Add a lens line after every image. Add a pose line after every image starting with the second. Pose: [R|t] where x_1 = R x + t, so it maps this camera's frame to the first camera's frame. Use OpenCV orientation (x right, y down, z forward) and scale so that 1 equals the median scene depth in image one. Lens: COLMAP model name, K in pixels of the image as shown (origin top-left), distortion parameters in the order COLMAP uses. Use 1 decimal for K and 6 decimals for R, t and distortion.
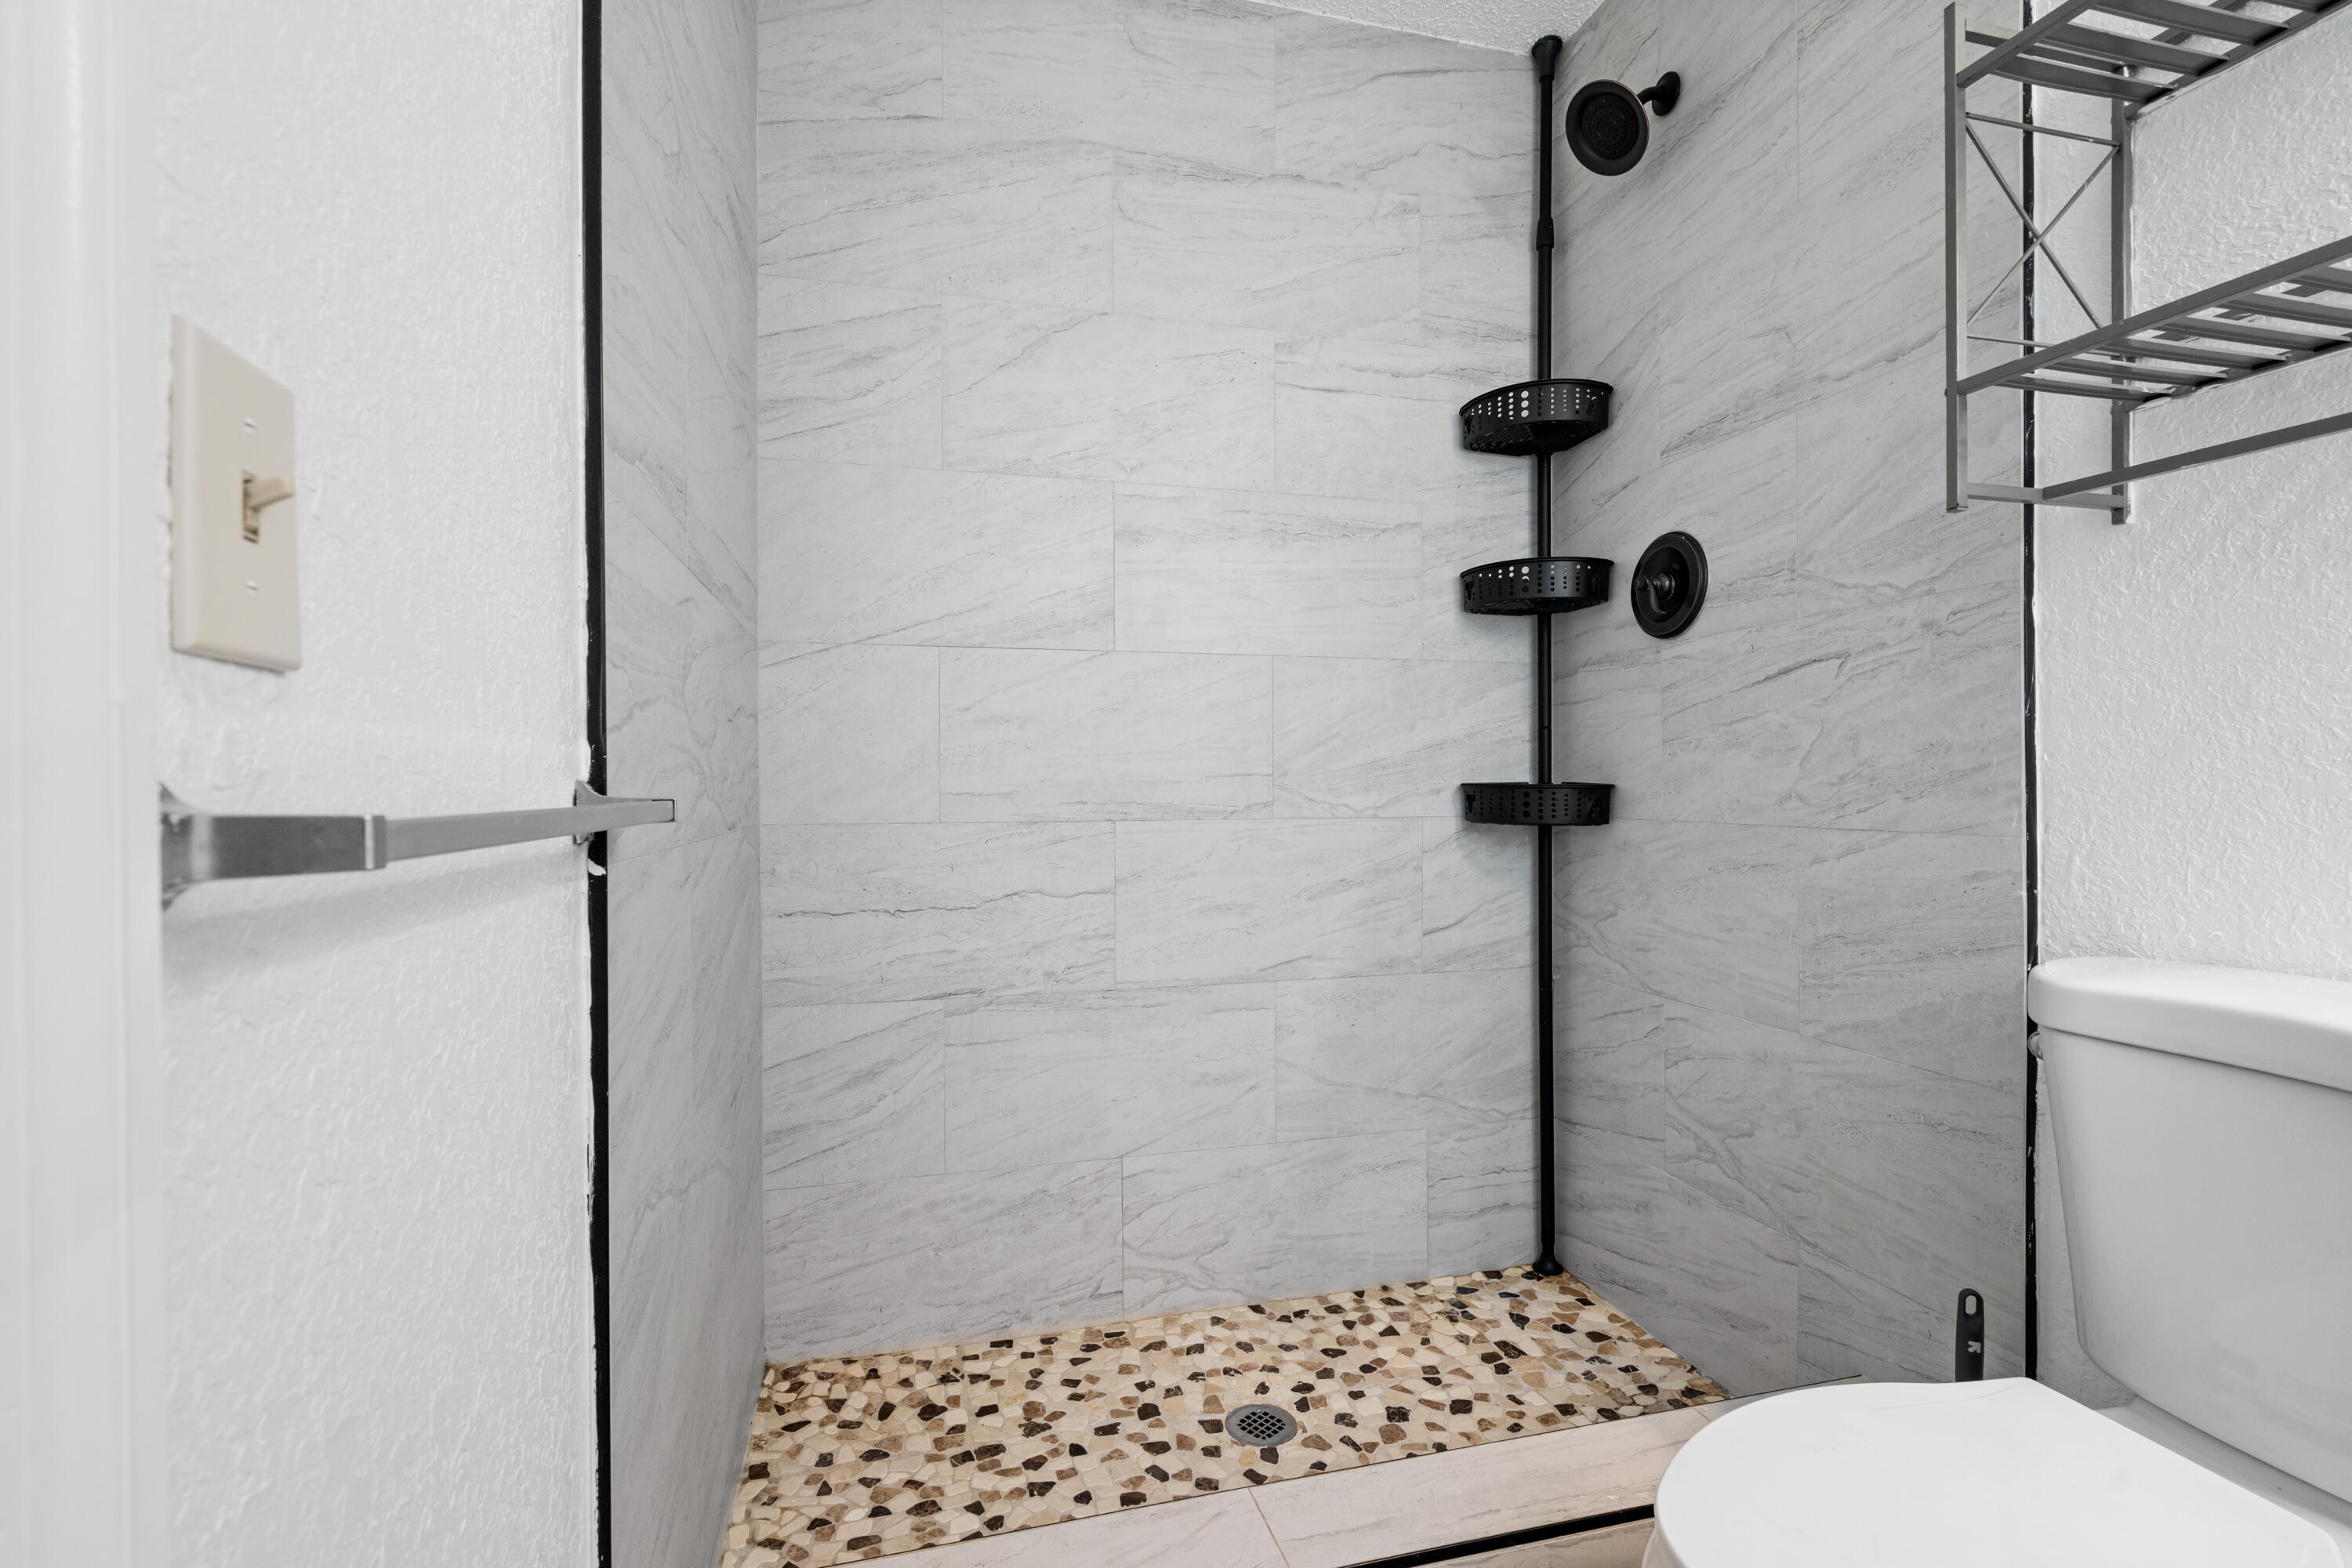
lens RADIAL K [[1068.5, 0, 1165.3], [0, 1068.5, 792.1], [0, 0, 1]] dist [-0.004725, 0.003419]
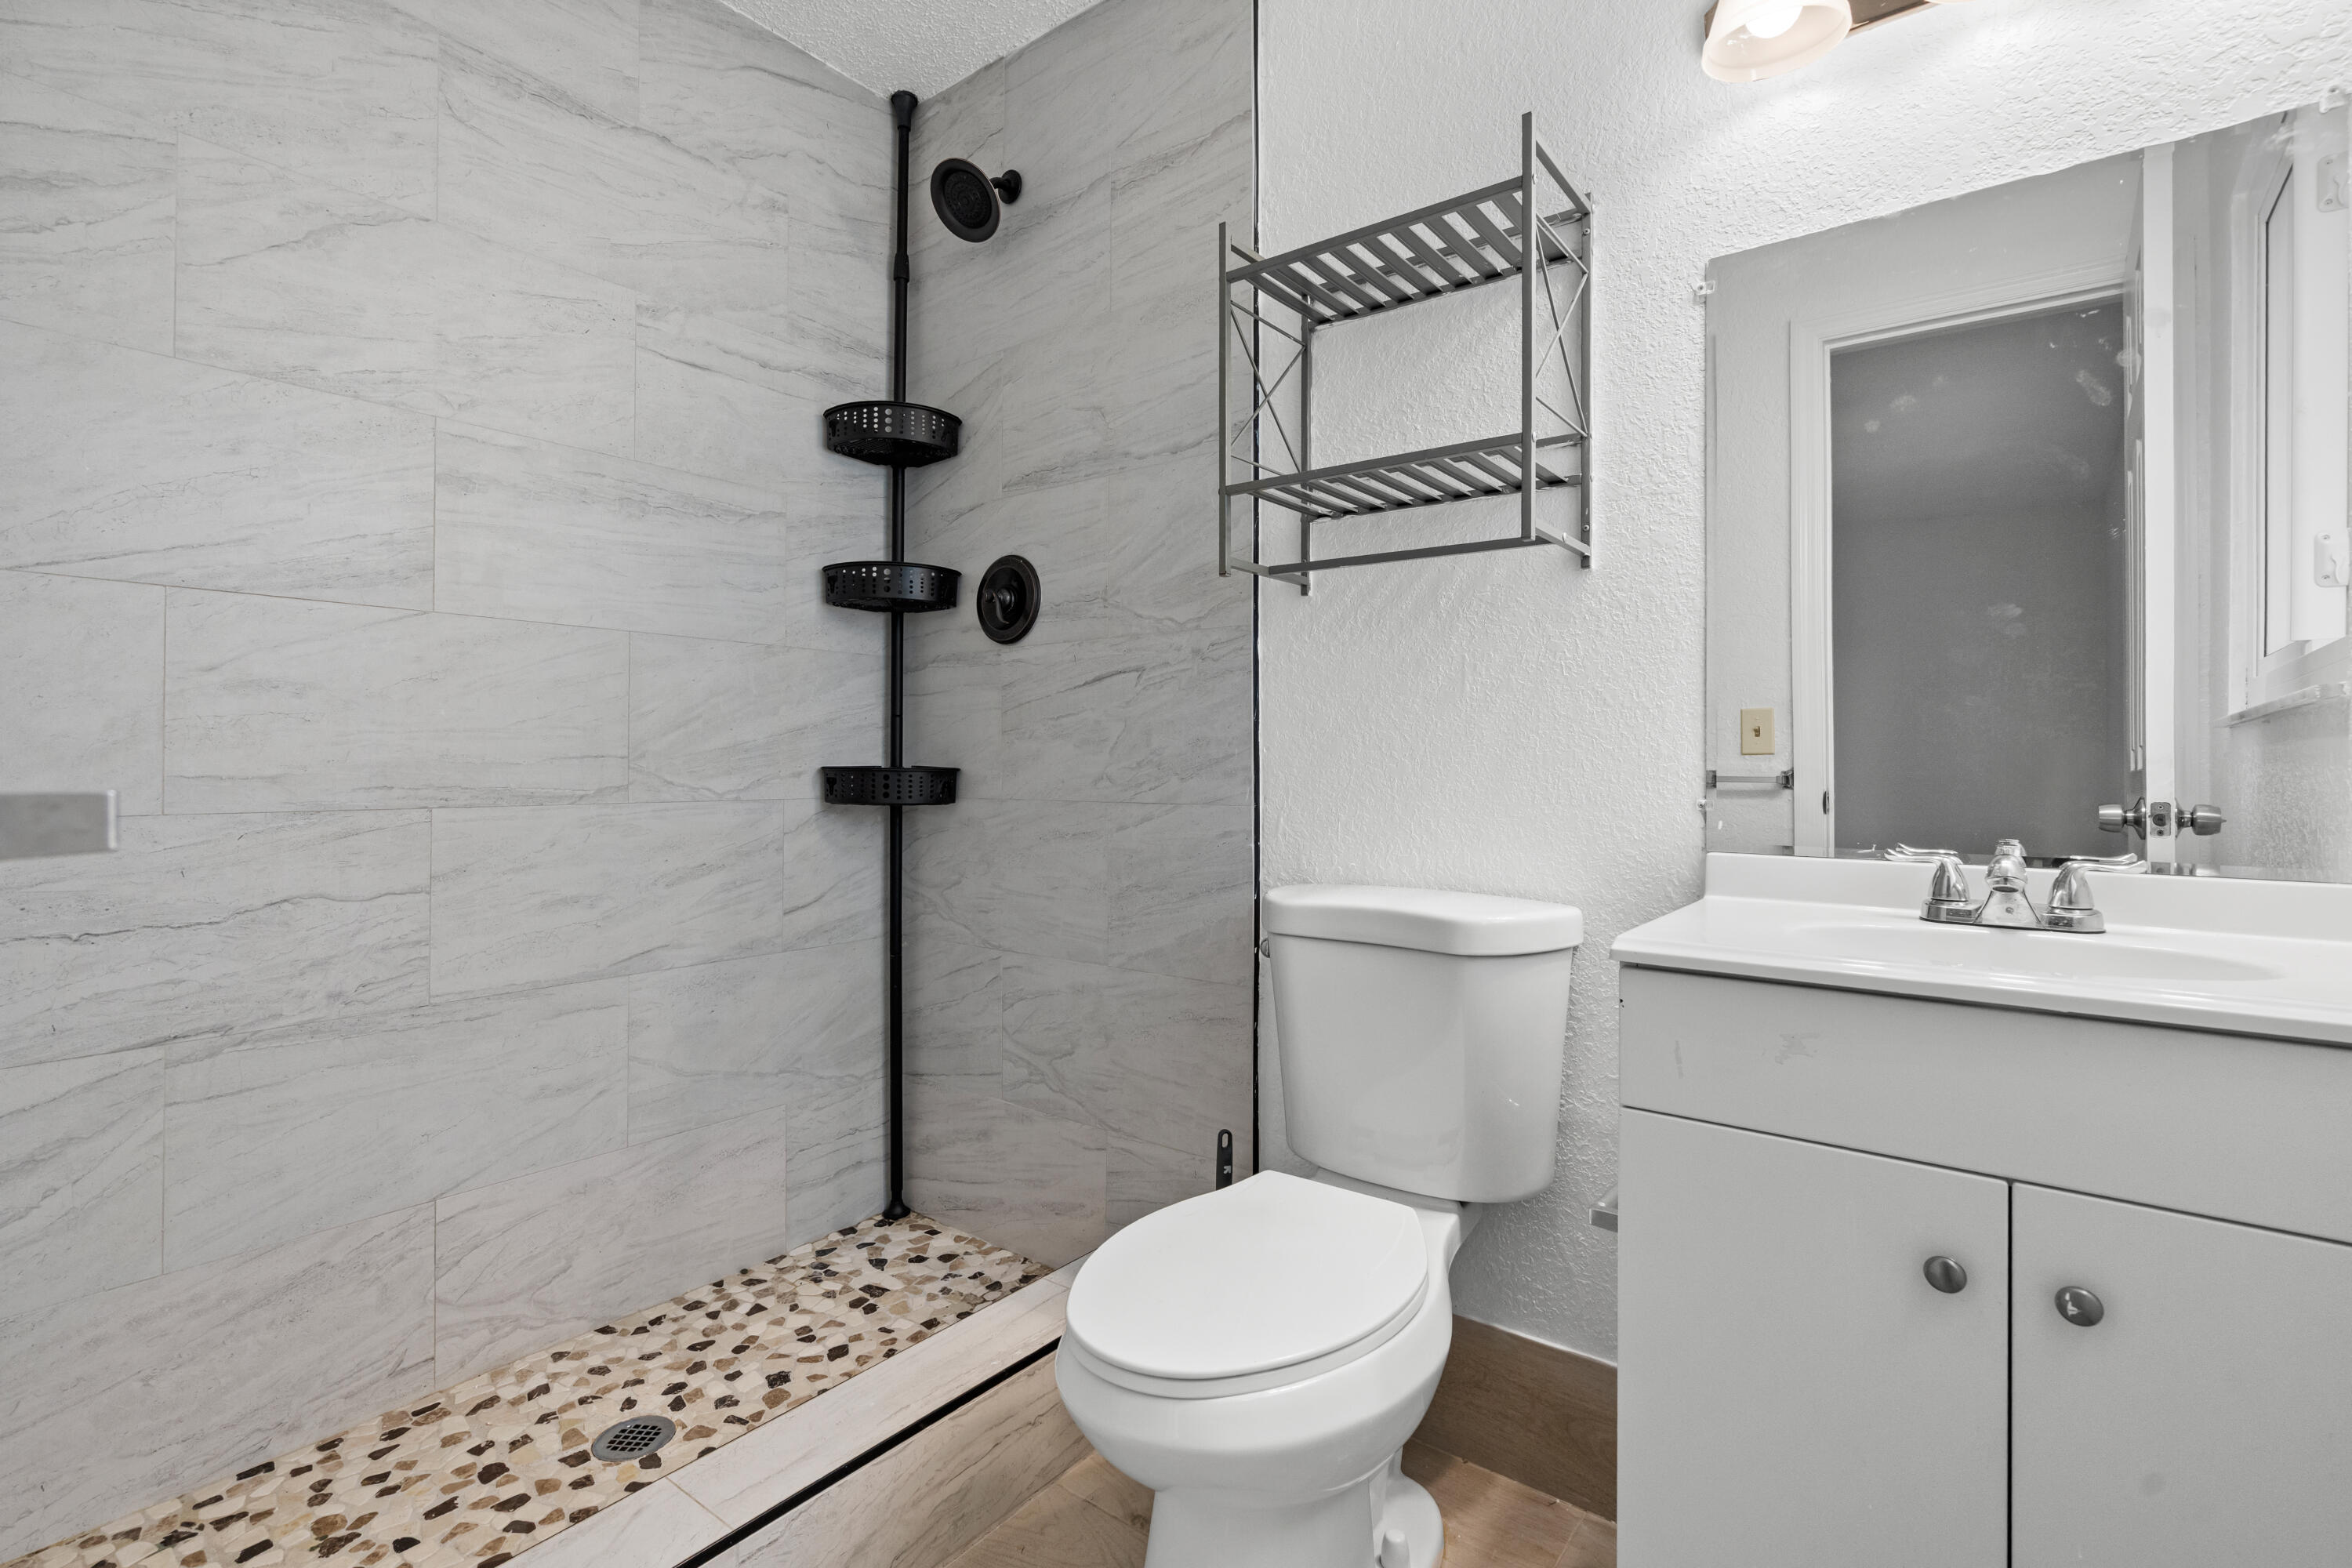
lens RADIAL K [[1068.5, 0, 1178.3], [0, 1068.5, 770.9], [0, 0, 1]] dist [-0.004725, 0.003419]
pose [[0.793802, 0.001940, 0.608173, -0.096756], [0.001112, 0.999989, -0.004641, 0.001433], [-0.608175, 0.004360, 0.793791, -0.050953]]
